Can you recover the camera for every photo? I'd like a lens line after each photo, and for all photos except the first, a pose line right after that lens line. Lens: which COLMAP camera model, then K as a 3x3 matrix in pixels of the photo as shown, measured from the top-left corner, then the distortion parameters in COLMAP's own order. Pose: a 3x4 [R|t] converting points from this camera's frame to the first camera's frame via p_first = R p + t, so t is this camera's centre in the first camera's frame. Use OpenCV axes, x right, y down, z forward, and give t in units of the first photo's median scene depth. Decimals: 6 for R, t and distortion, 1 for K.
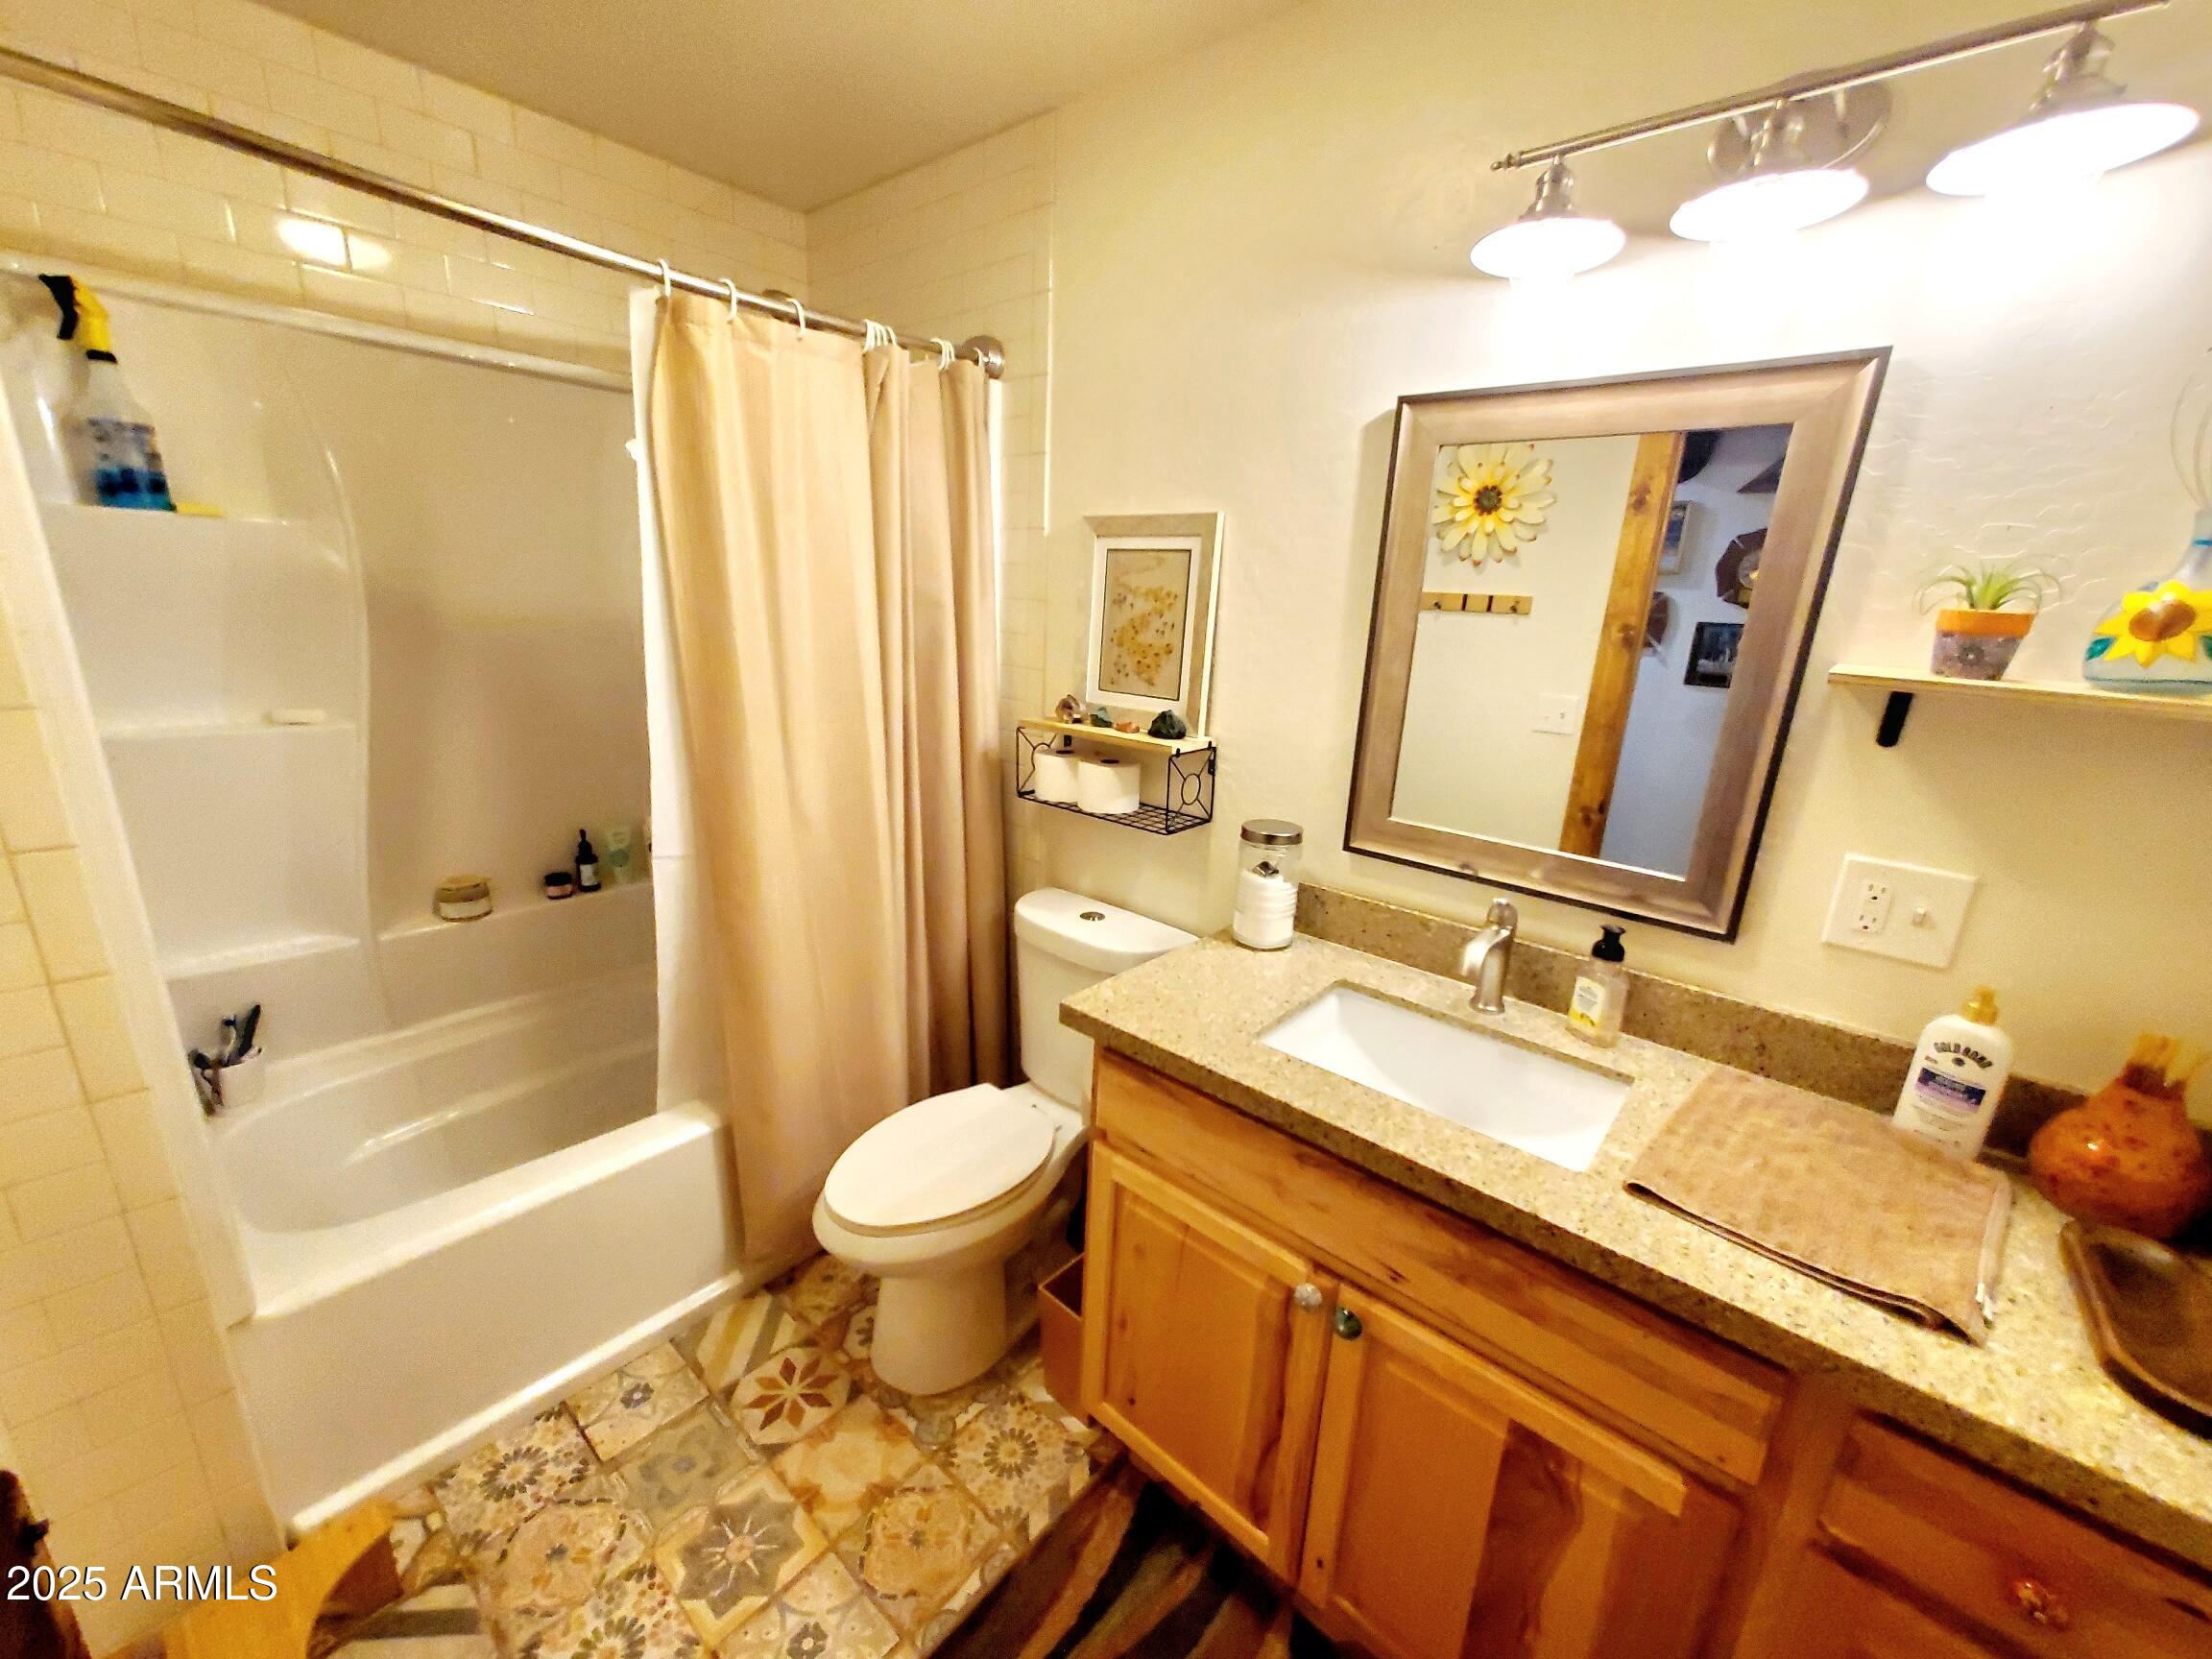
lens RADIAL K [[869.9, 0, 1125.3], [0, 869.9, 843.0], [0, 0, 1]] dist [0.002264, -0.000277]
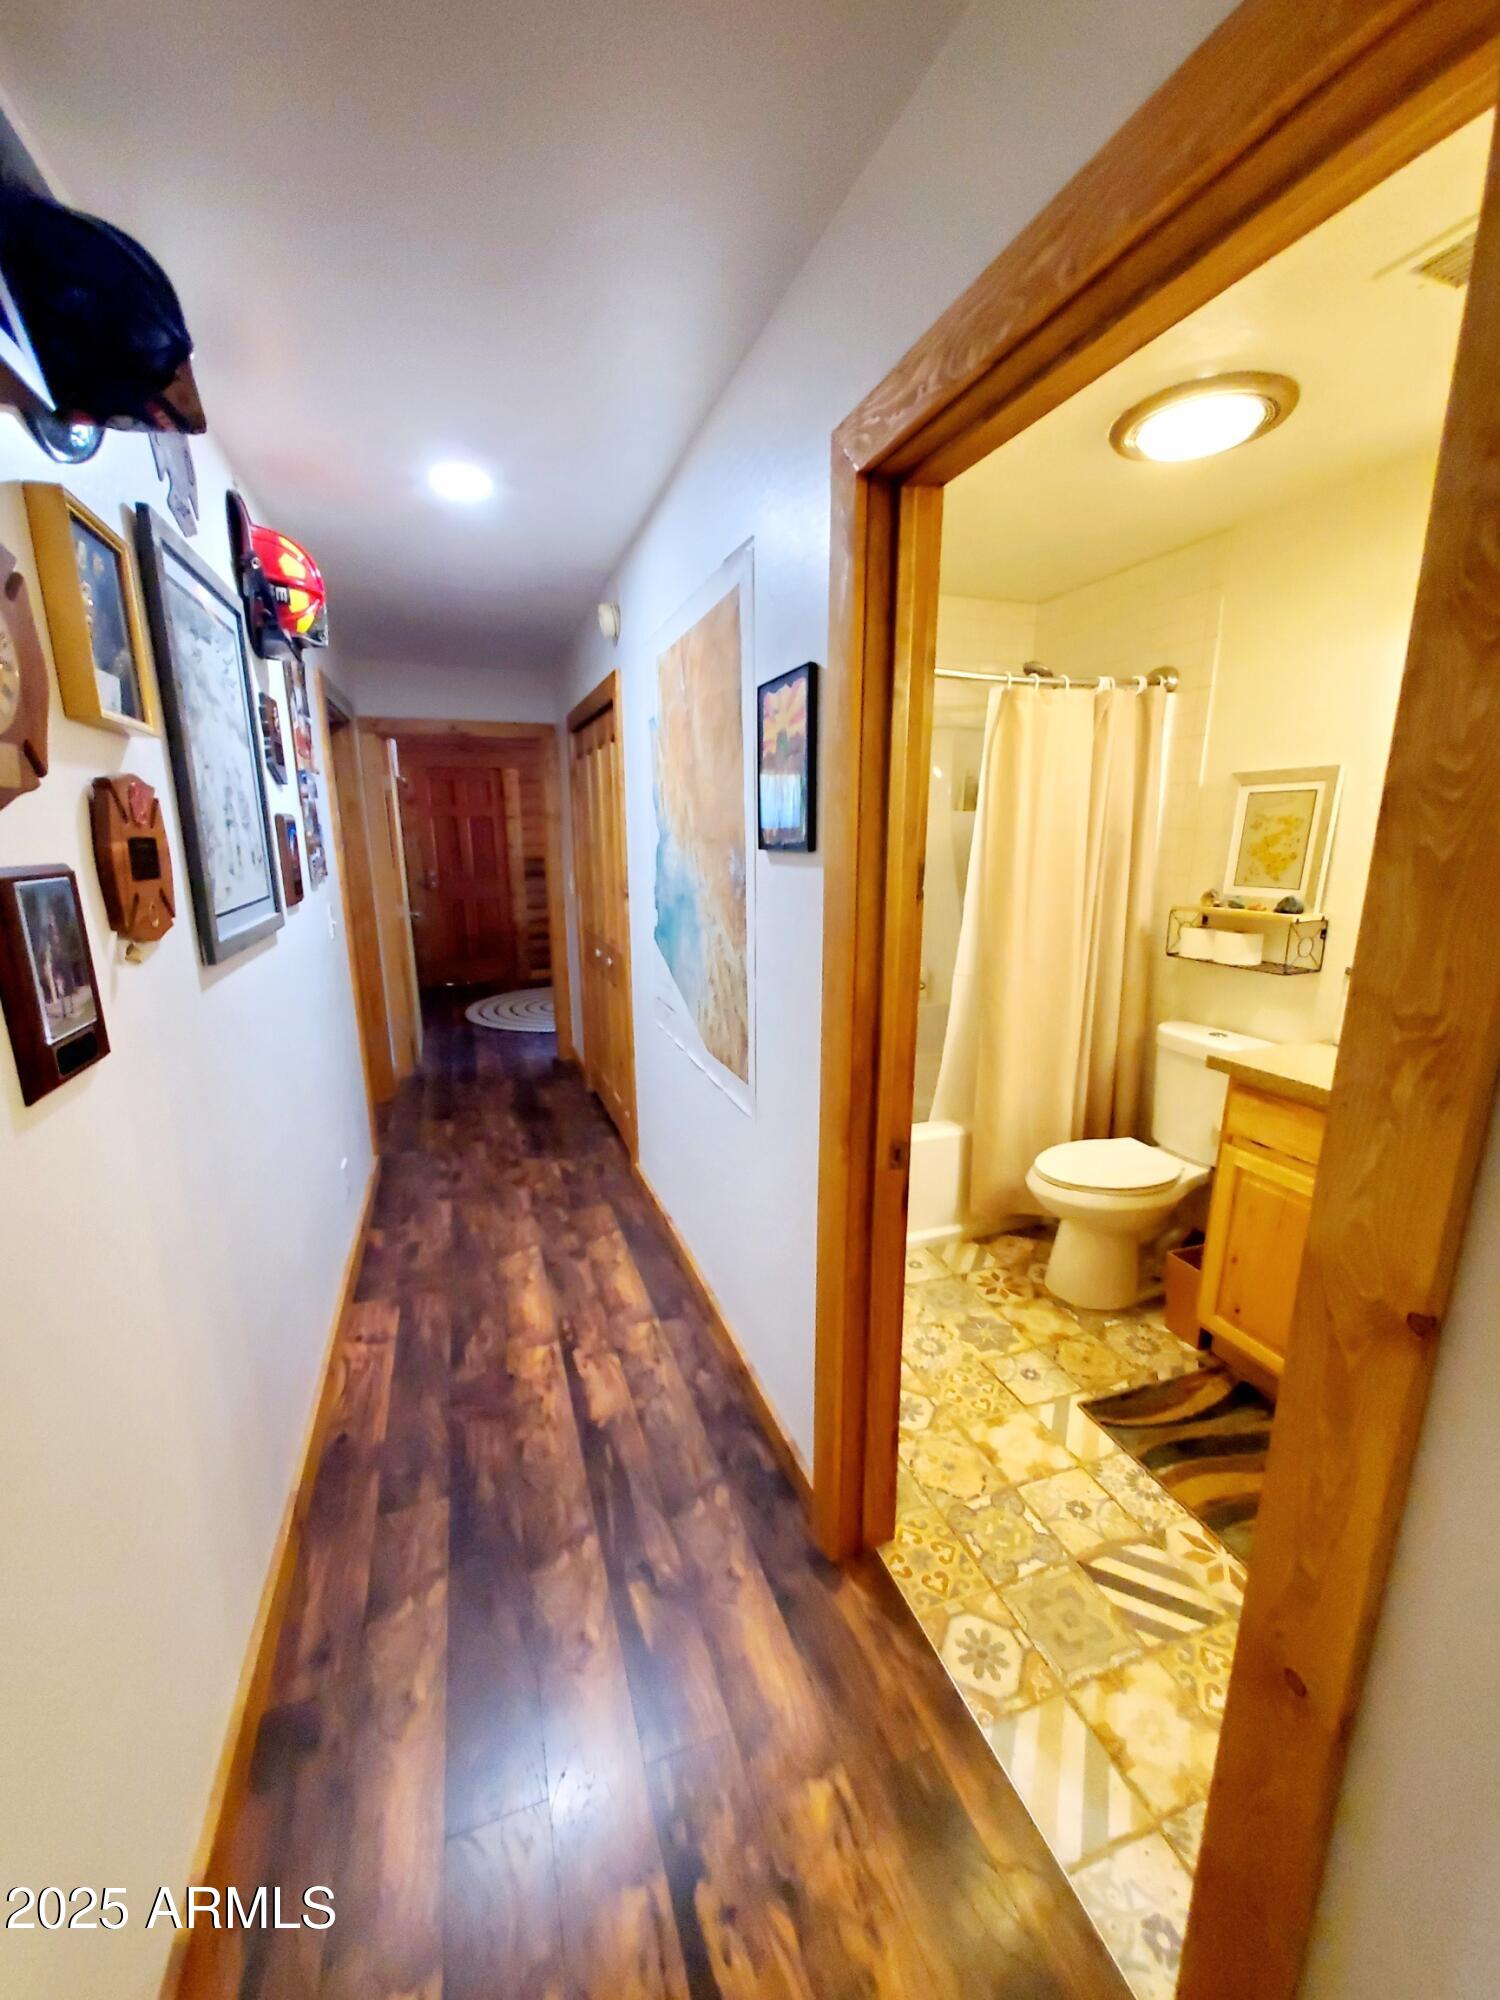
lens RADIAL K [[786.5, 0, 737.8], [0, 786.5, 1010.4], [0, 0, 1]] dist [0.002264, -0.000277]
pose [[0.858908, 0.064306, -0.508076, -0.068240], [-0.097171, 0.994527, -0.038395, 0.191681], [0.502826, 0.082348, 0.860456, -0.643295]]
